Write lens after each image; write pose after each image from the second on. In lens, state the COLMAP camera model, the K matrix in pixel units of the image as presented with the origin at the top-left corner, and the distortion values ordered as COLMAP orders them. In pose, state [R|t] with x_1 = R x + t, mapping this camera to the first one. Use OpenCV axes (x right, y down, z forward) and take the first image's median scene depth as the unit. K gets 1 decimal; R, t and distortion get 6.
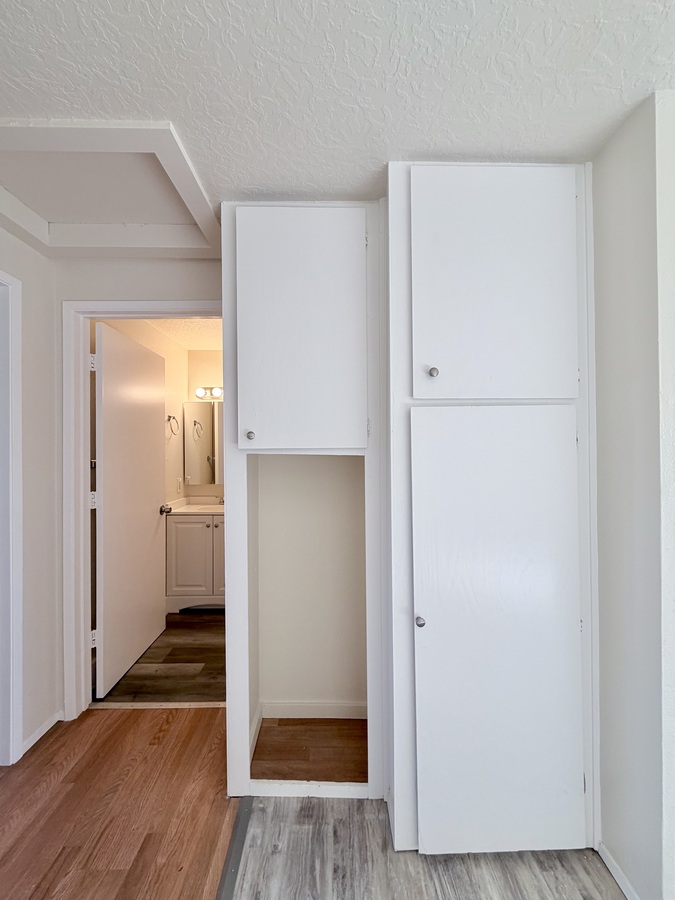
lens RADIAL K [[358.6, 0, 339.2], [0, 358.6, 447.9], [0, 0, 1]] dist [-0.000092, 0.000336]
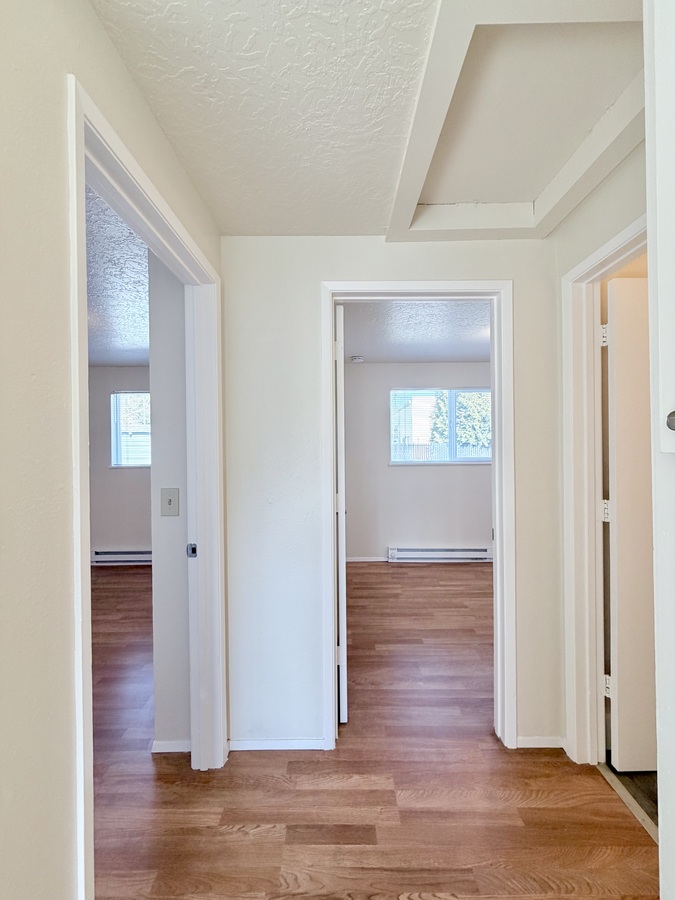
lens RADIAL K [[358.6, 0, 339.2], [0, 358.6, 447.9], [0, 0, 1]] dist [-0.000092, 0.000336]
pose [[-0.019485, 0.009955, -0.999761, 0.115247], [0.013541, 0.999861, 0.009692, -0.008061], [0.999718, -0.013349, -0.019617, 0.449378]]
